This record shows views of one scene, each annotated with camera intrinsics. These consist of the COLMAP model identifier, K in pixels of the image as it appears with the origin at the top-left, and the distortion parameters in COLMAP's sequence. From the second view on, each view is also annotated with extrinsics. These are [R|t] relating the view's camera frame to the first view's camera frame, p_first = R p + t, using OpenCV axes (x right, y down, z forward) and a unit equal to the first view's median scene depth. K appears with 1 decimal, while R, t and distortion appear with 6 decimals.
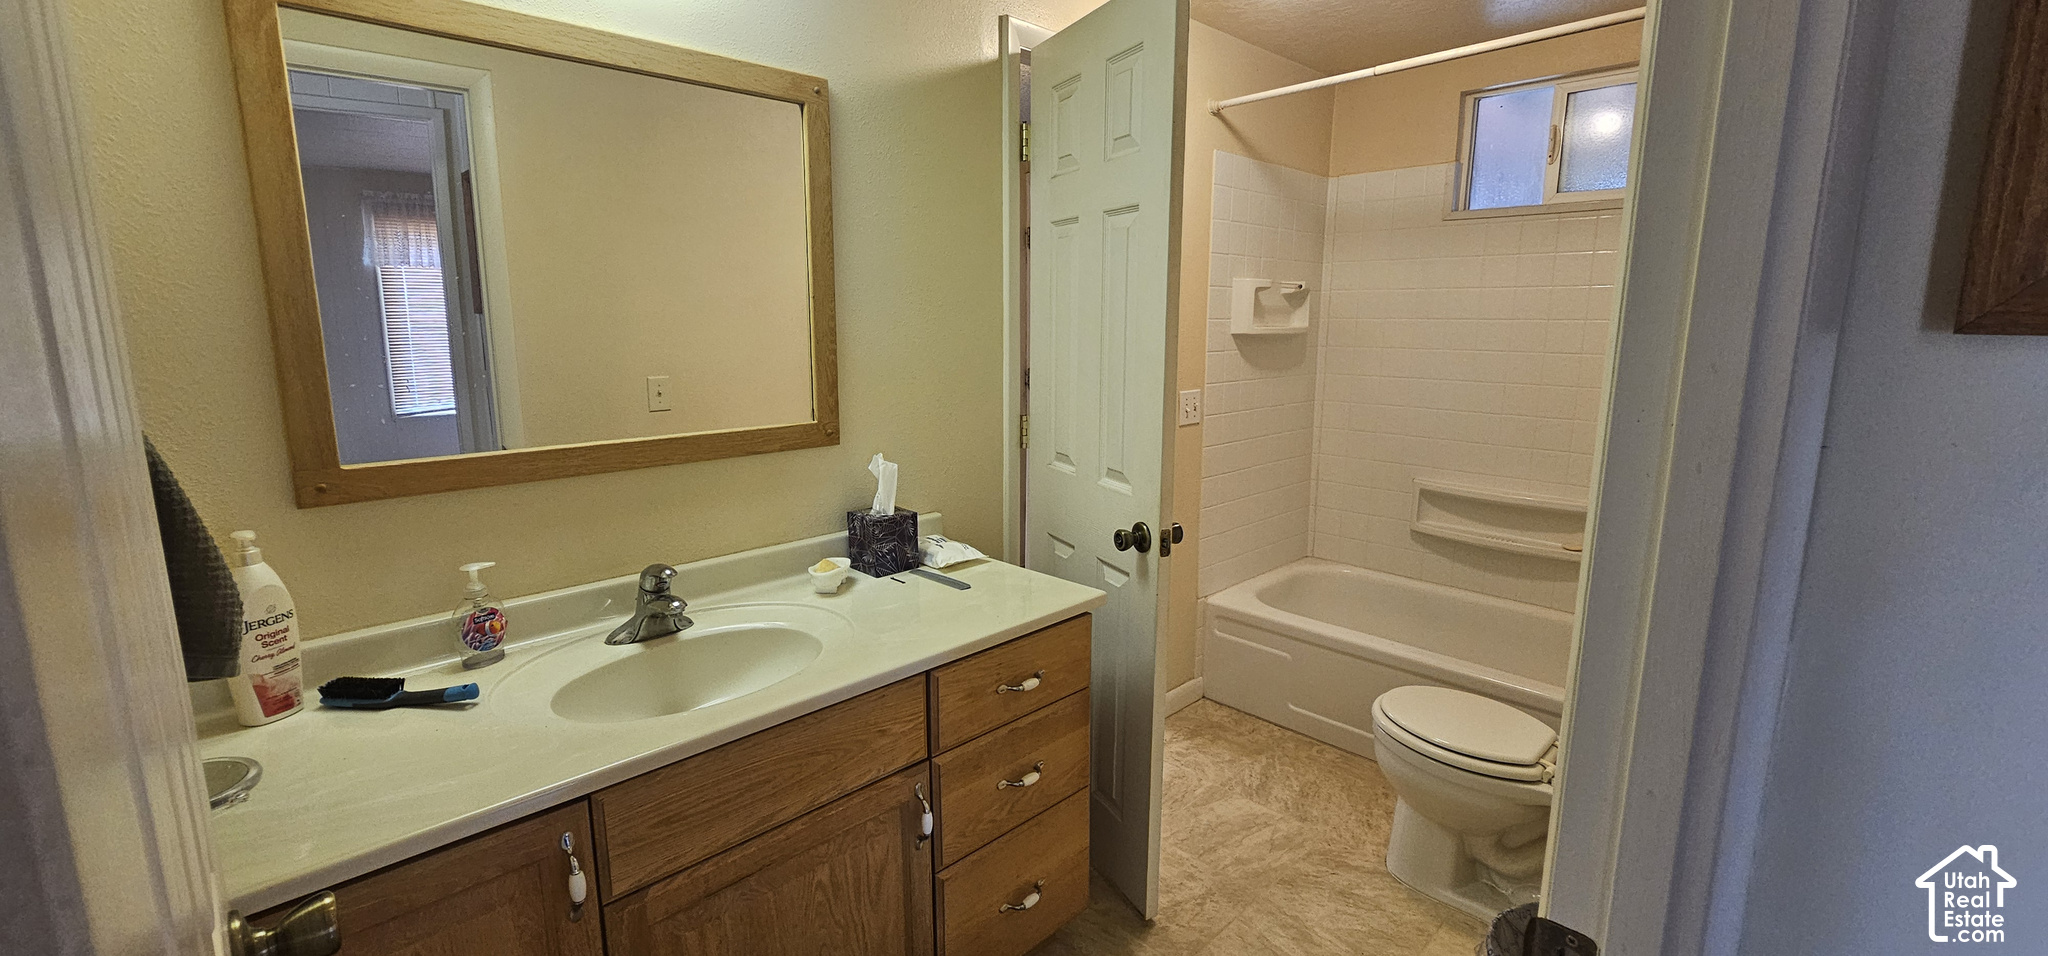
lens RADIAL K [[892.0, 0, 1031.1], [0, 892.0, 479.4], [0, 0, 1]] dist [-0.000873, -0.000029]
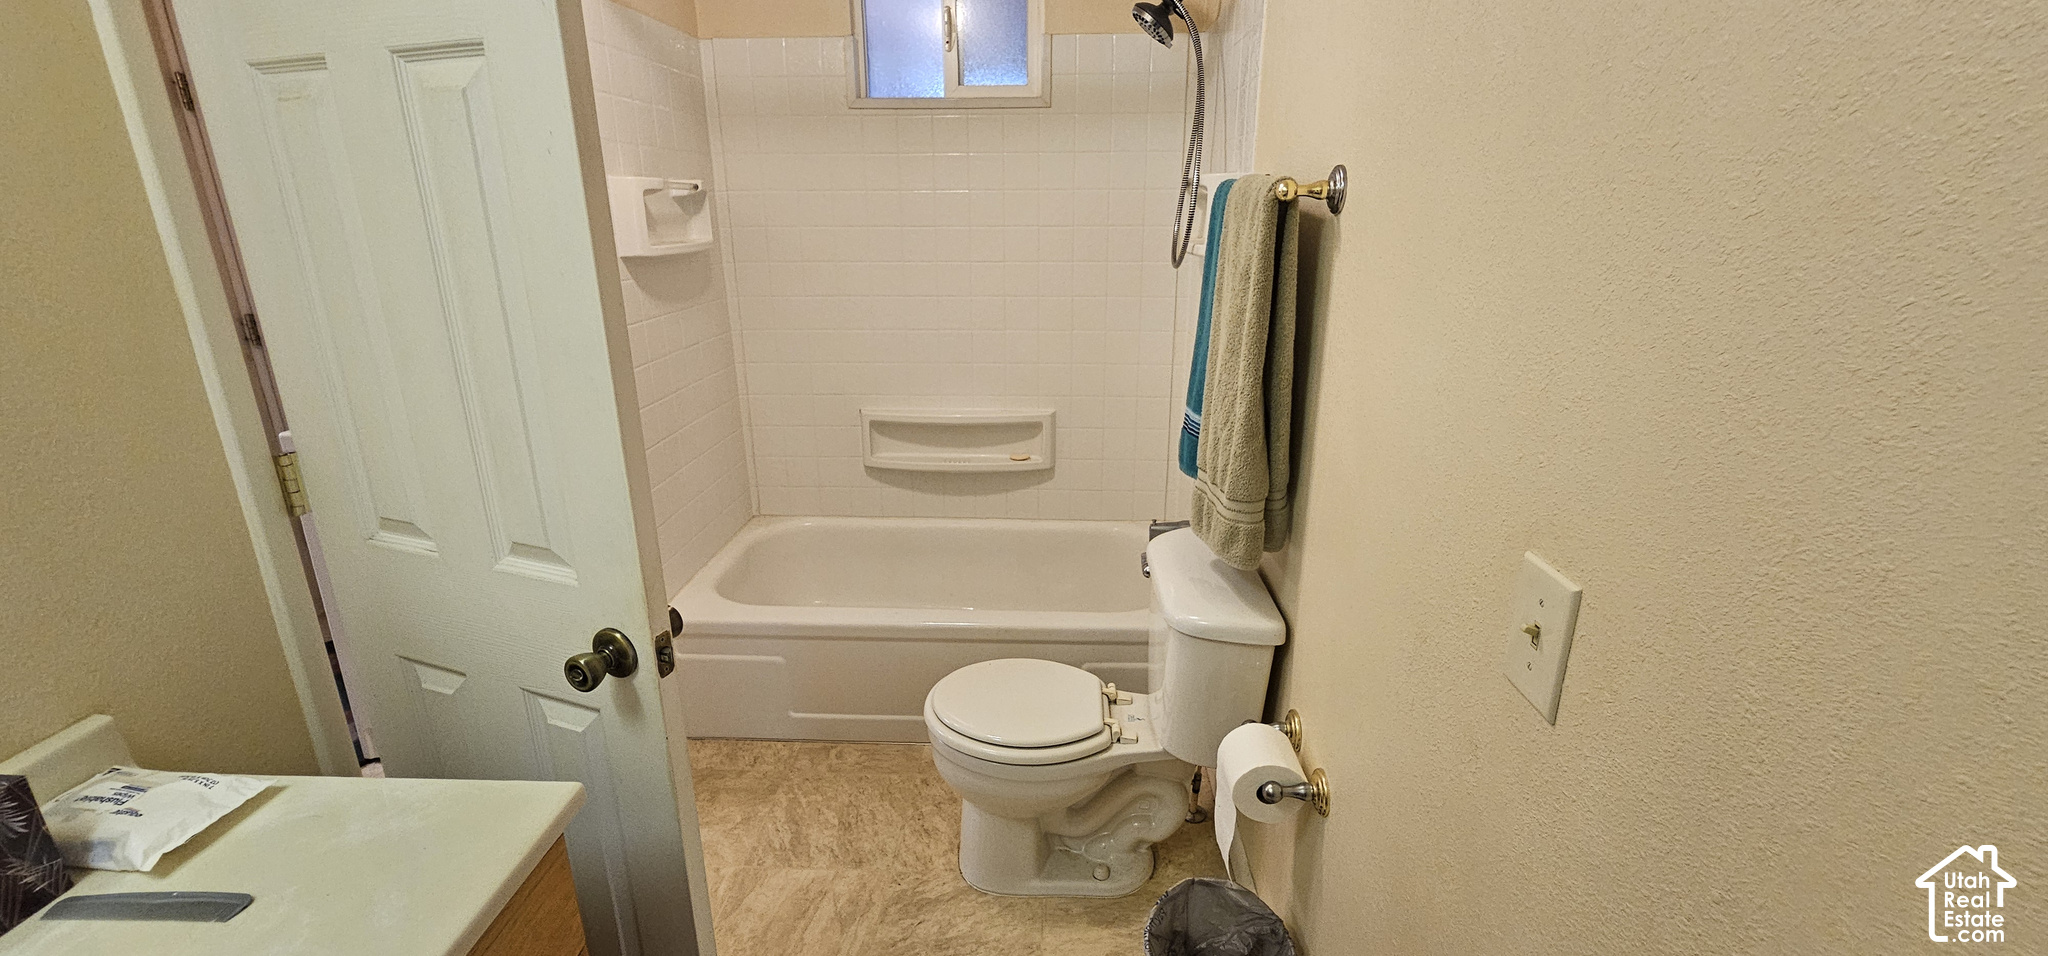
lens RADIAL K [[838.9, 0, 1022.4], [0, 838.9, 466.3], [0, 0, 1]] dist [-0.002798, 0.001335]
pose [[0.734339, -0.210064, 0.645460, -0.007003], [0.124493, 0.976459, 0.176152, -0.096658], [-0.667269, -0.049000, 0.743204, 0.349106]]
